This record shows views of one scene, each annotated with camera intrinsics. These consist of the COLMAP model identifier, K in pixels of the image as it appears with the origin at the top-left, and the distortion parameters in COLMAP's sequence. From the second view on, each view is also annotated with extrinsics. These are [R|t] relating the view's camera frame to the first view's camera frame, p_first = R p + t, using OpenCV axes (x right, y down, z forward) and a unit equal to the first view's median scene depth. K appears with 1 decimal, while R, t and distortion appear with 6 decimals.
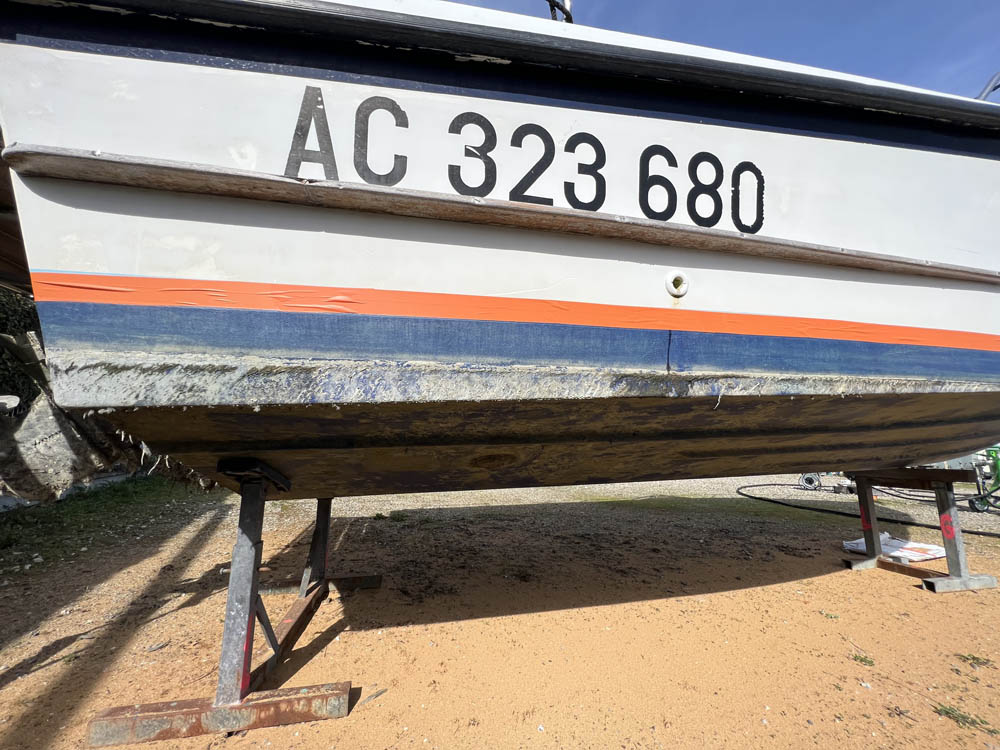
lens RADIAL K [[398.9, 0, 500.0], [0, 398.9, 375.0], [0, 0, 1]] dist [-0.002474, -0.000155]
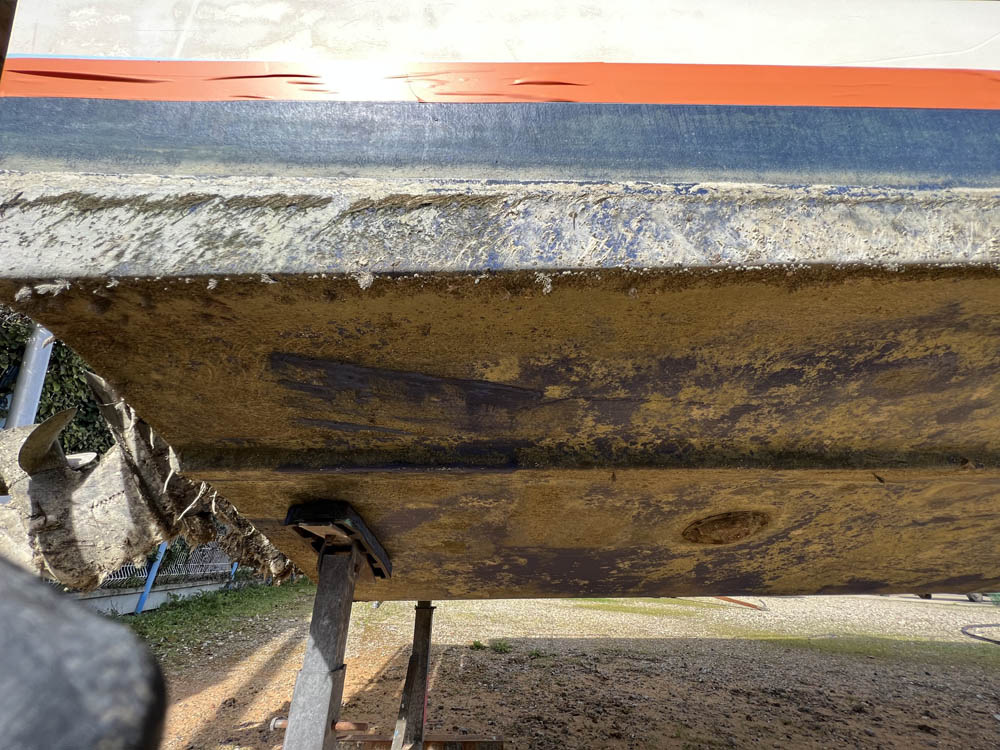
lens RADIAL K [[398.9, 0, 500.0], [0, 398.9, 375.0], [0, 0, 1]] dist [-0.002474, -0.000155]
pose [[0.979875, -0.074517, -0.185182, -0.369947], [0.022182, 0.962611, -0.269977, 0.267129], [0.198376, 0.260436, 0.944892, 0.606524]]
